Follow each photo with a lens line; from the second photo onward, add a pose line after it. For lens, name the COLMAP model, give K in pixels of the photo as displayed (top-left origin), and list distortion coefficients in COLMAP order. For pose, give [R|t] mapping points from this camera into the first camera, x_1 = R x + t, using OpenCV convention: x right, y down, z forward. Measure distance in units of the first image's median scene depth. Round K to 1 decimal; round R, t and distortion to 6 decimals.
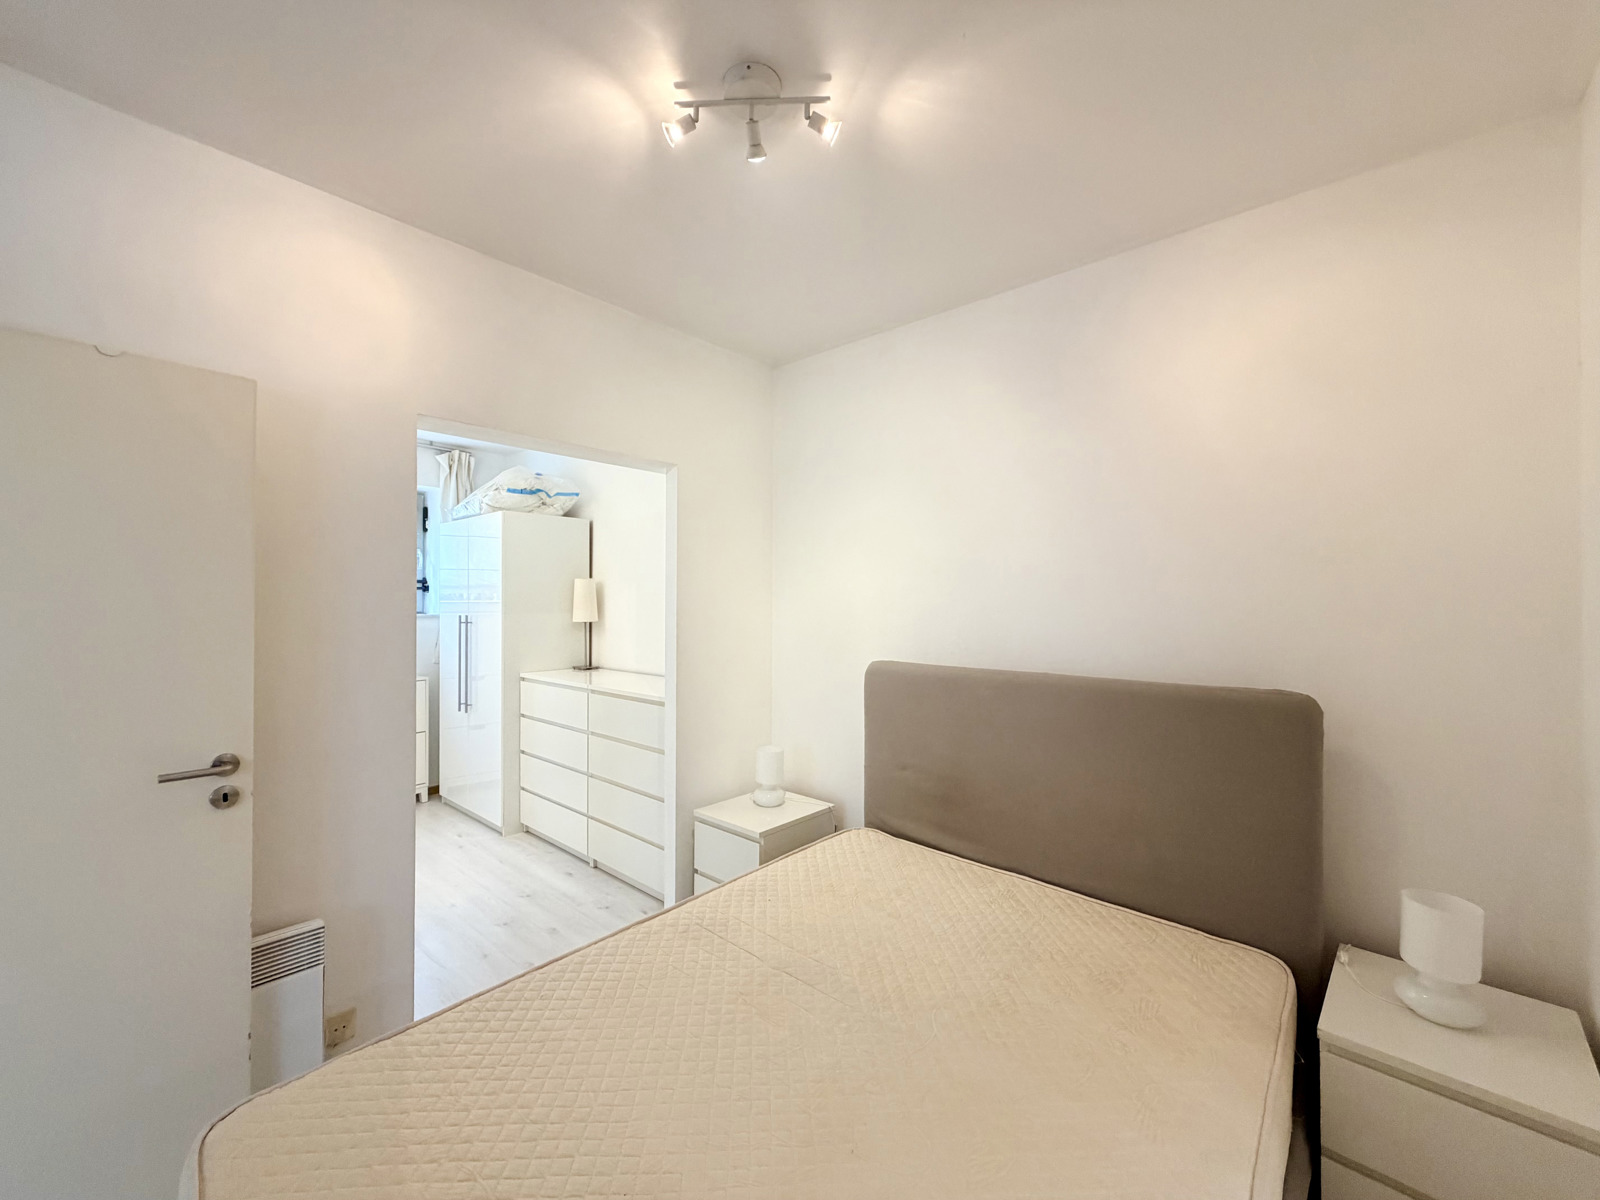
lens RADIAL K [[637.9, 0, 800.6], [0, 637.9, 599.2], [0, 0, 1]] dist [-0.001158, -0.000556]
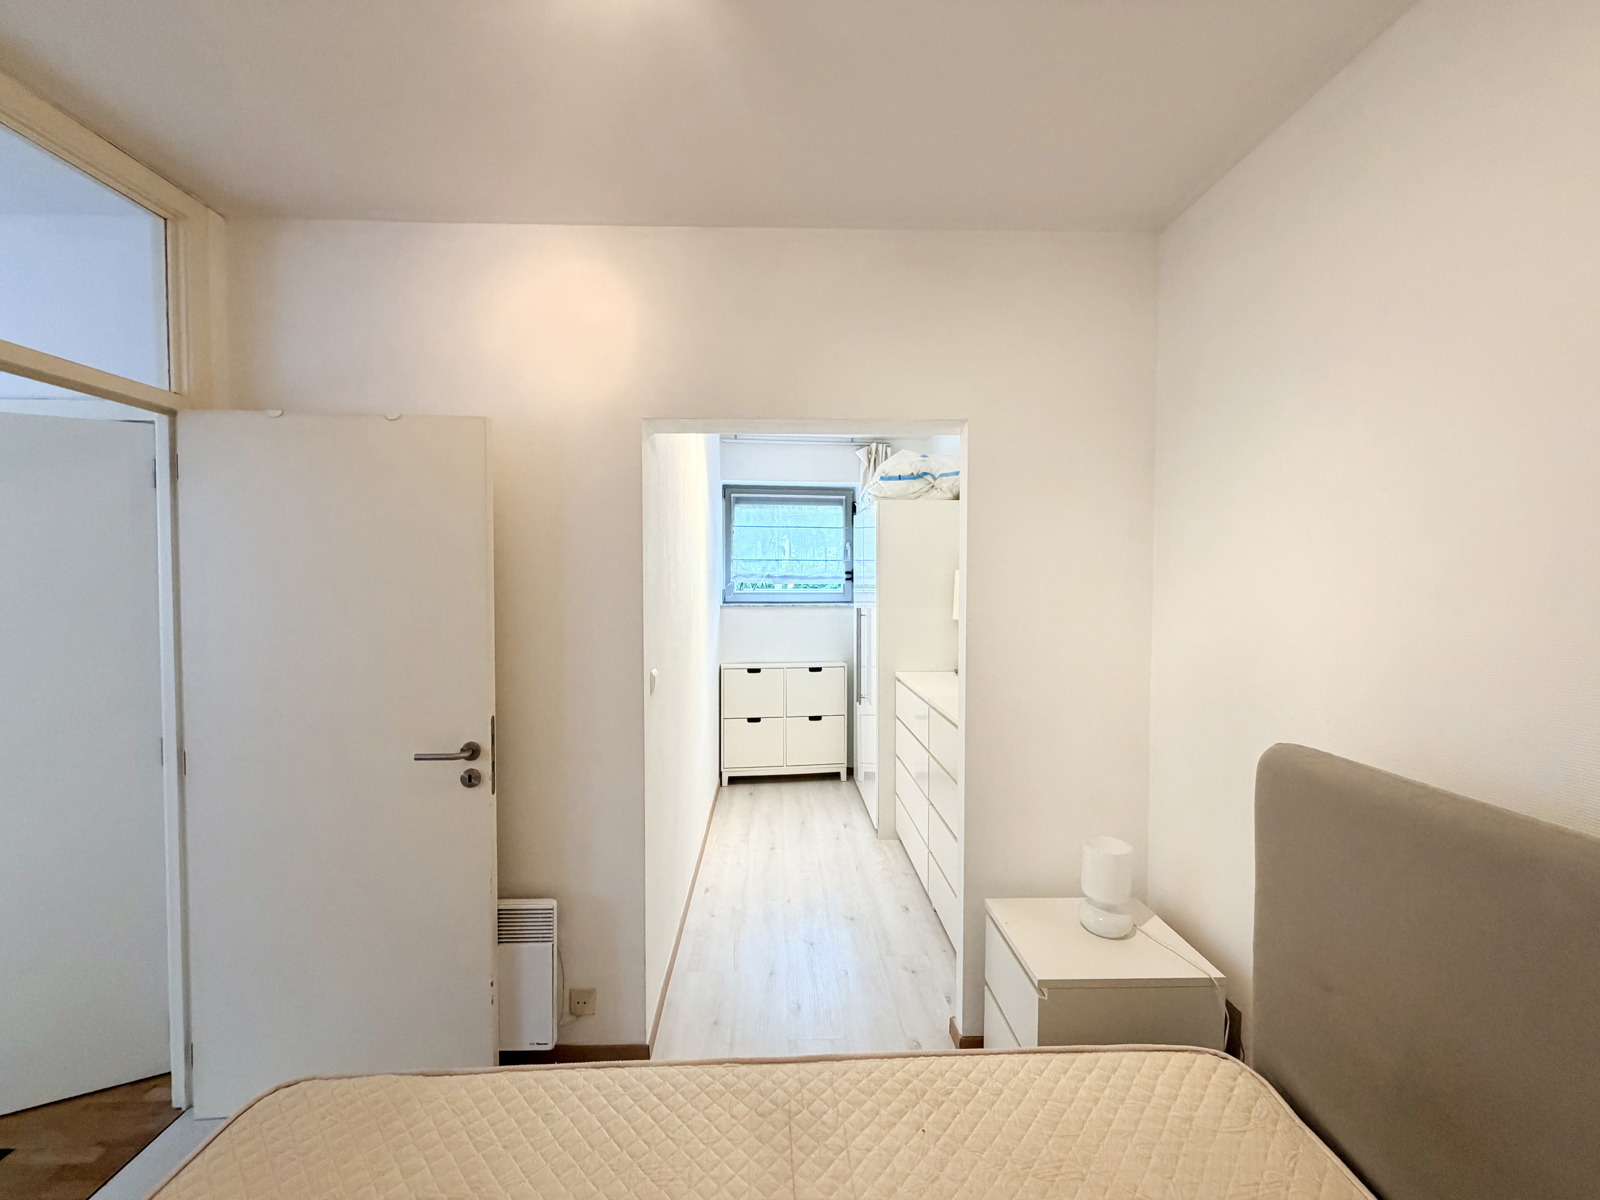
lens RADIAL K [[637.9, 0, 797.6], [0, 637.9, 600.1], [0, 0, 1]] dist [-0.001158, -0.000556]
pose [[0.682344, 0.023379, -0.730657, 0.199629], [0.002867, 0.999395, 0.034656, -0.031972], [0.731025, -0.025742, 0.681865, 0.349751]]
